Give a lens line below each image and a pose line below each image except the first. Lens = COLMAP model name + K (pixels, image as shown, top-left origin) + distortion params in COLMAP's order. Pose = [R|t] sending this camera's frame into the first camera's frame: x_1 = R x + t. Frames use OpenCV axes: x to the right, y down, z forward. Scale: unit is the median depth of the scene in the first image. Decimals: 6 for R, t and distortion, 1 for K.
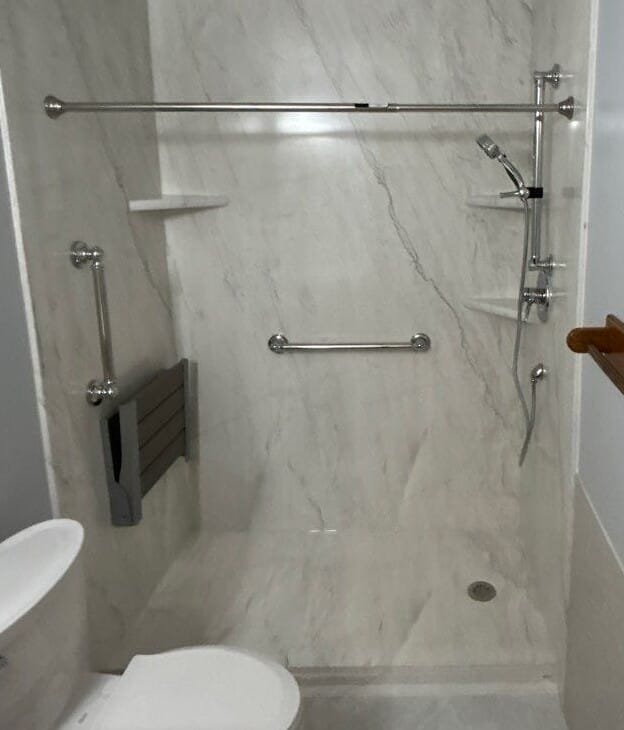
lens RADIAL K [[577.8, 0, 430.3], [0, 577.8, 271.4], [0, 0, 1]] dist [0.002792, -0.001122]
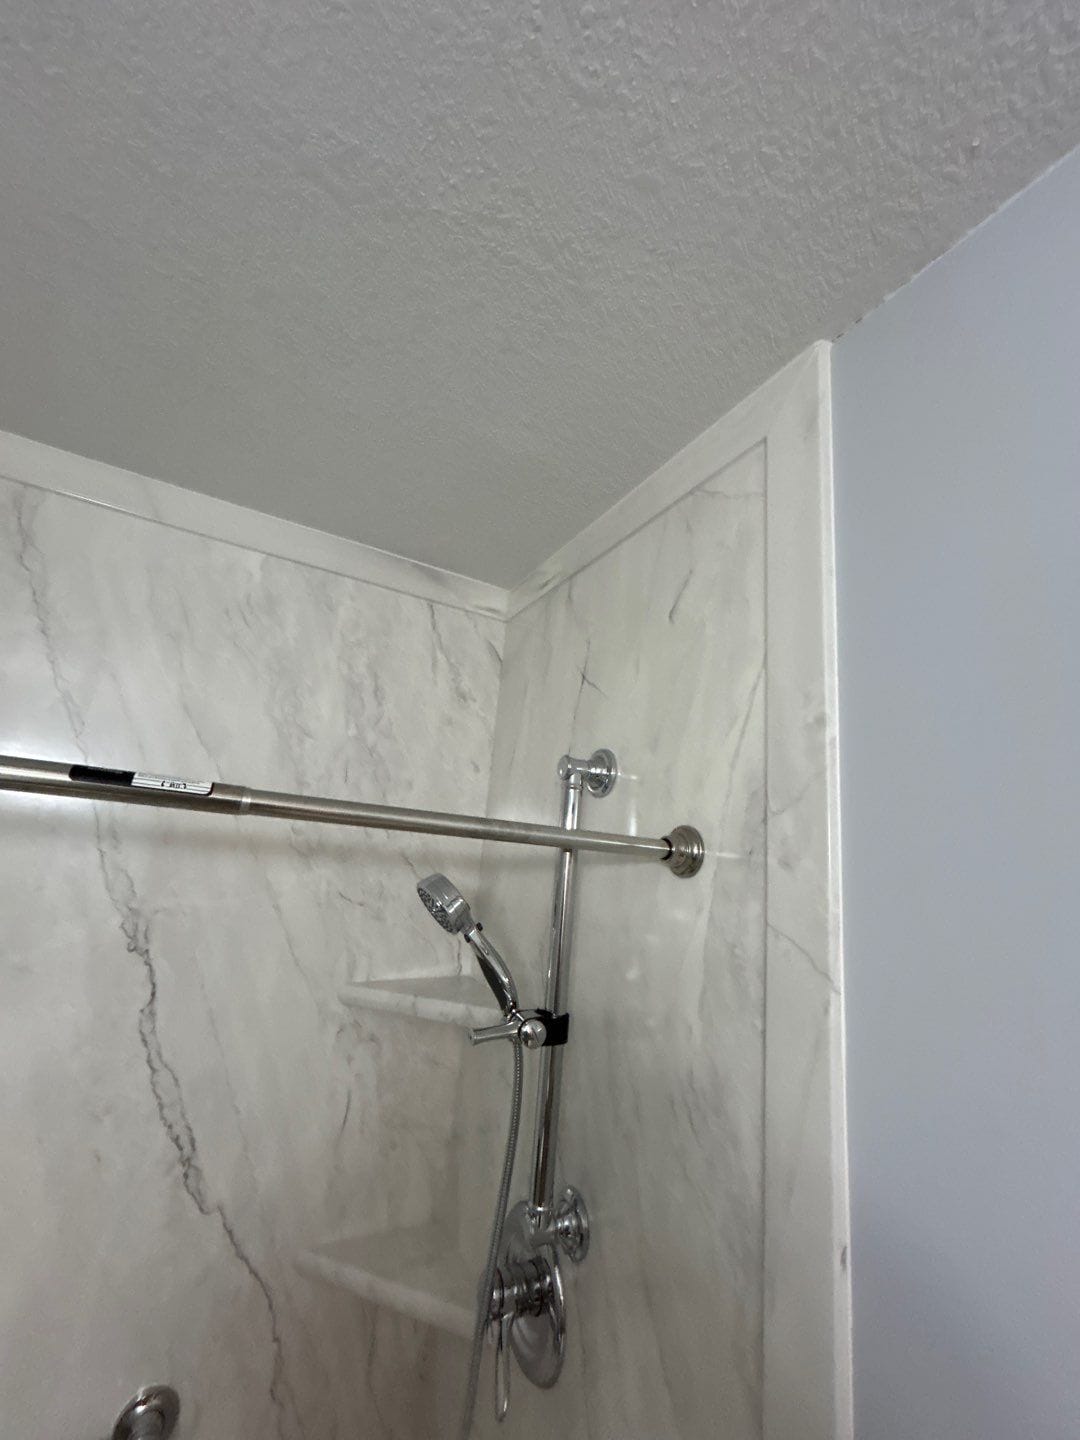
lens RADIAL K [[577.5, 0, 540.0], [0, 577.5, 720.0], [0, 0, 1]] dist [-0.000269, -0.000050]
pose [[0.877791, 0.187489, 0.440829, -0.048495], [-0.003916, 0.923006, -0.384766, -0.161084], [-0.479027, 0.336018, 0.810941, 0.521317]]
